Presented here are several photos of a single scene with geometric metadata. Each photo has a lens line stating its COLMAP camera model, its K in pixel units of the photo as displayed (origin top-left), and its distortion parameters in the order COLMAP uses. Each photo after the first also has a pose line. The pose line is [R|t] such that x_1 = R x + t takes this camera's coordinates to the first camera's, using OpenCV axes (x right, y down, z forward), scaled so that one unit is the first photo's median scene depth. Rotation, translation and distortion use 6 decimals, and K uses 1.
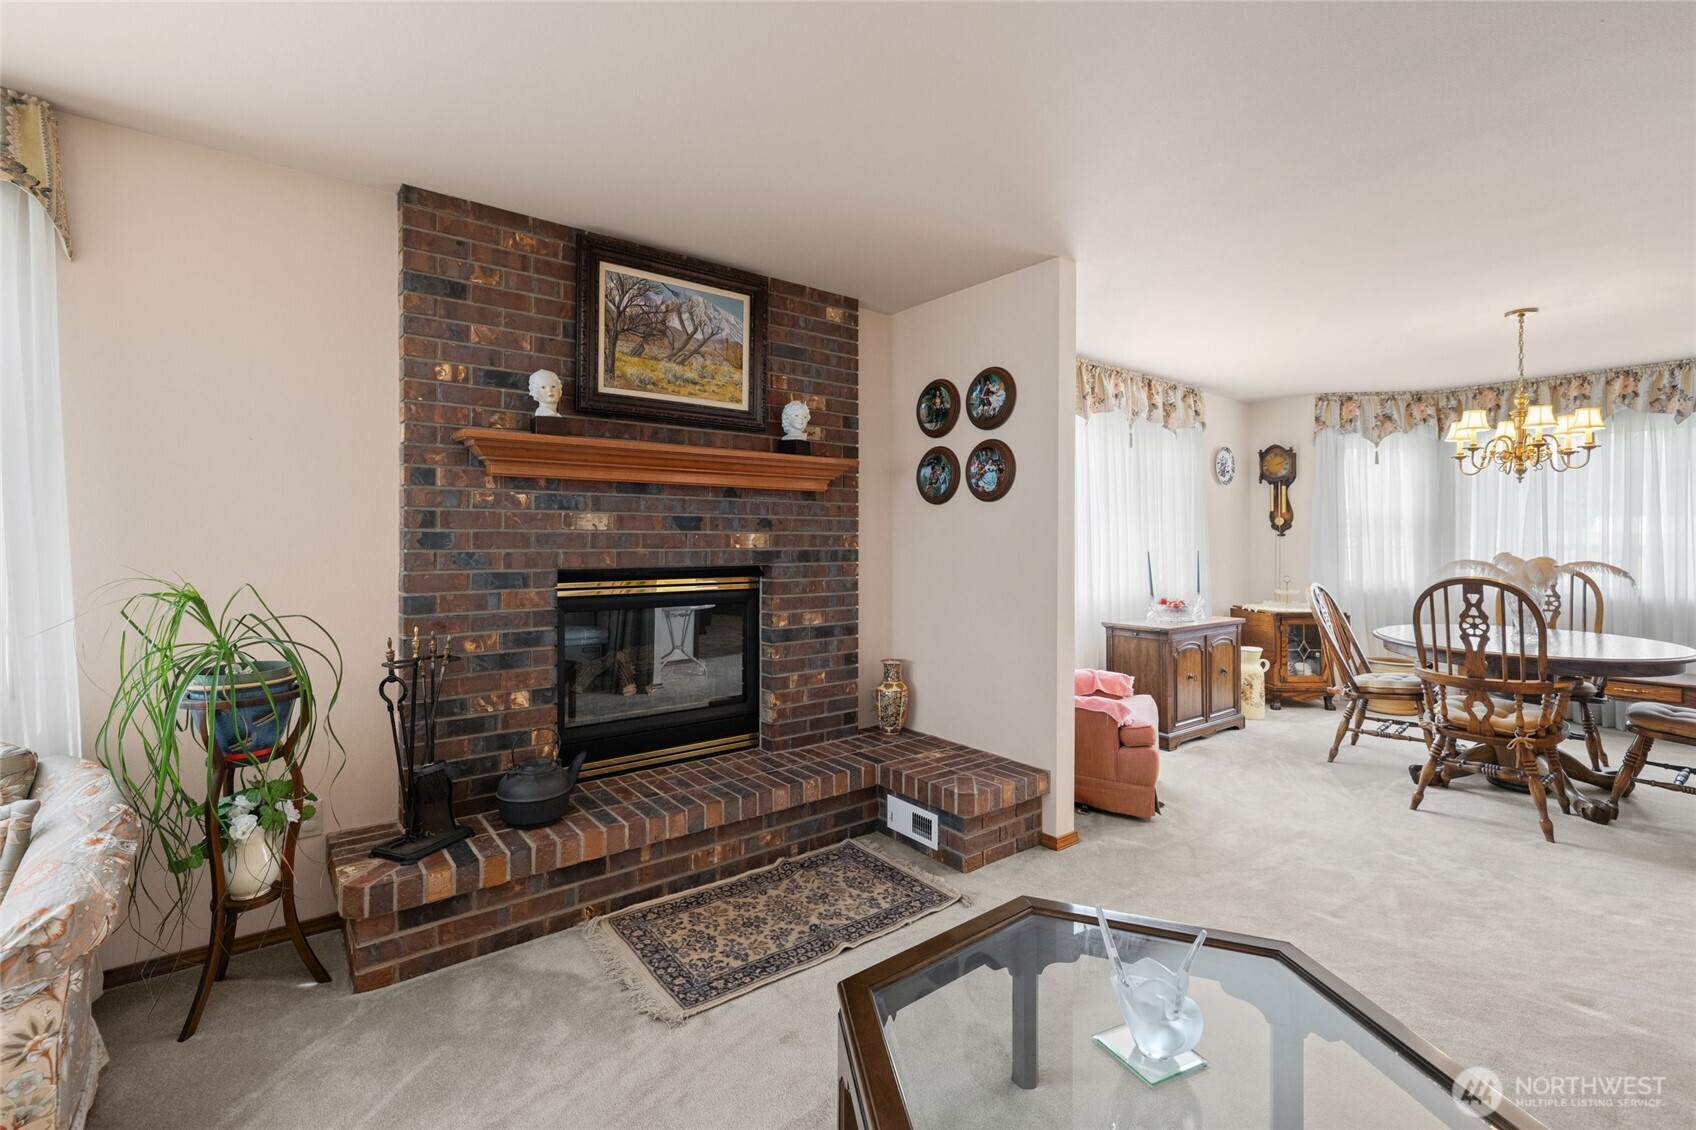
lens RADIAL K [[739.9, 0, 840.7], [0, 739.9, 545.7], [0, 0, 1]] dist [0.002299, 0.000572]
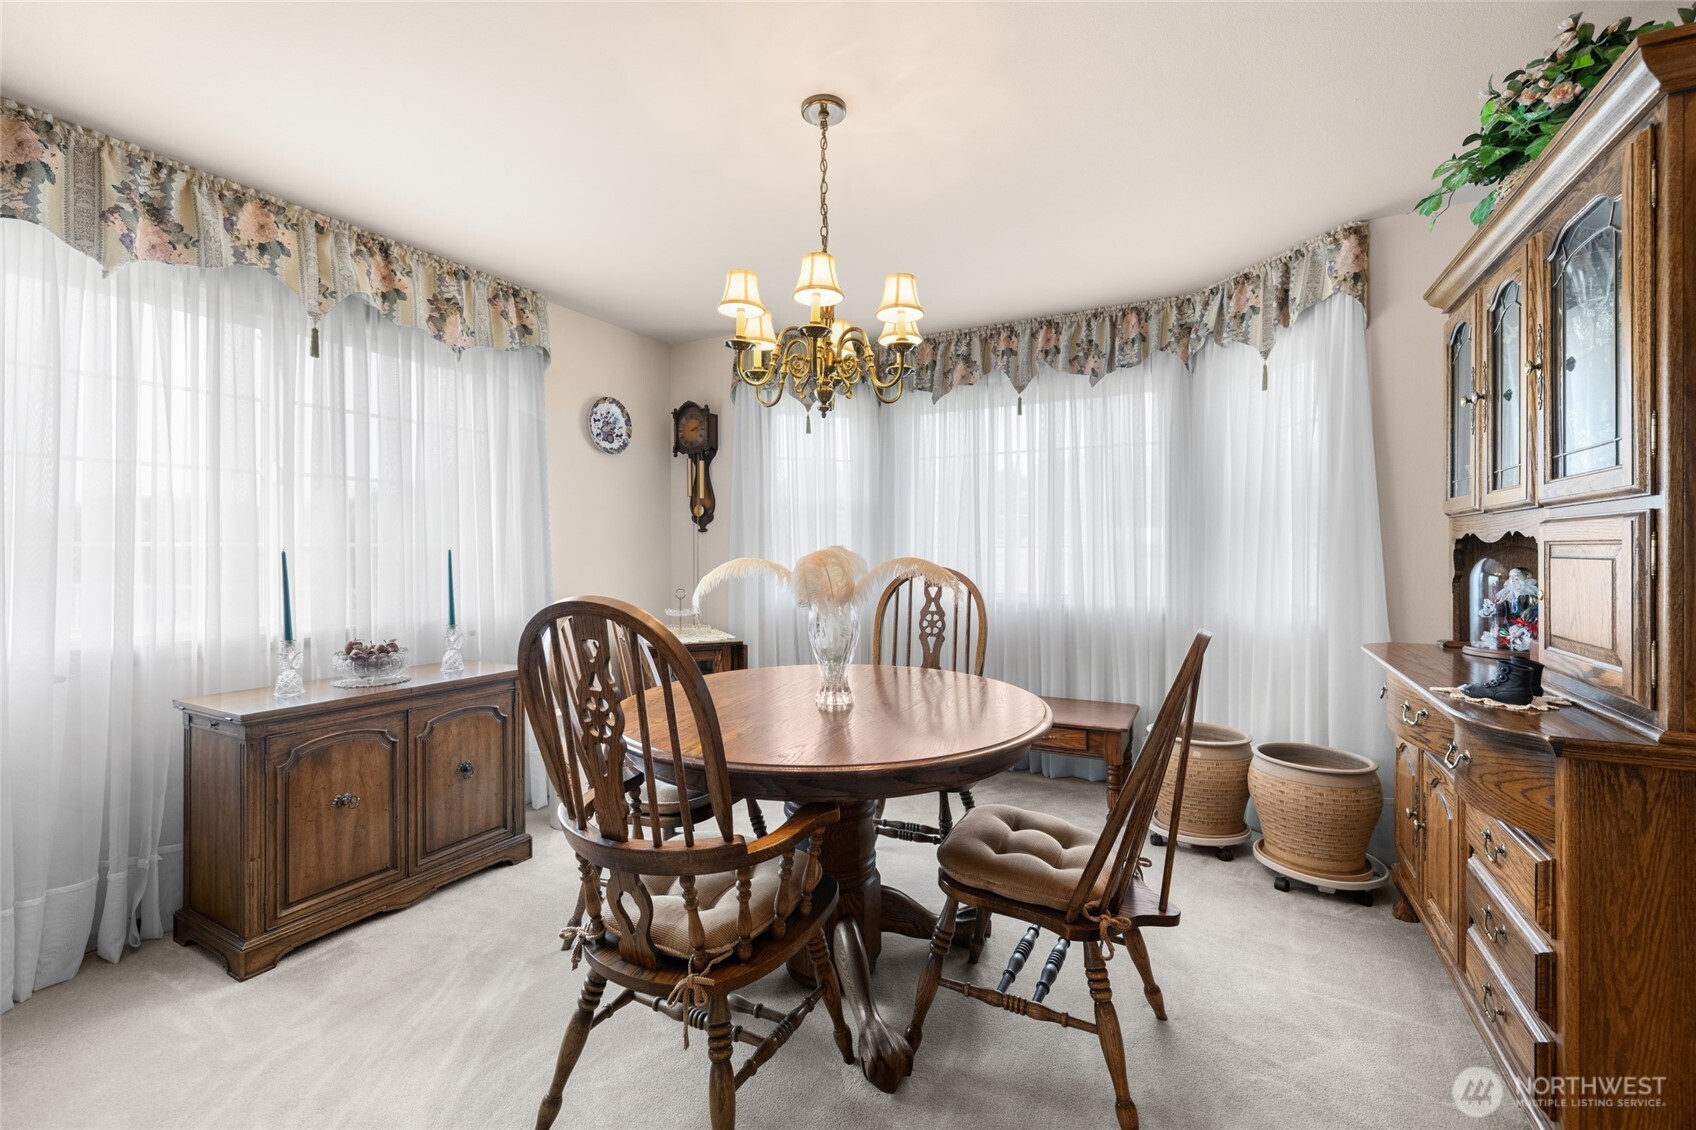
lens RADIAL K [[740.5, 0, 835.6], [0, 740.5, 555.4], [0, 0, 1]] dist [-0.000658, 0.000351]
pose [[0.911958, -0.007389, 0.410216, 0.538695], [0.007223, 0.999972, 0.001955, 0.012177], [-0.410219, 0.001180, 0.911986, 0.383197]]
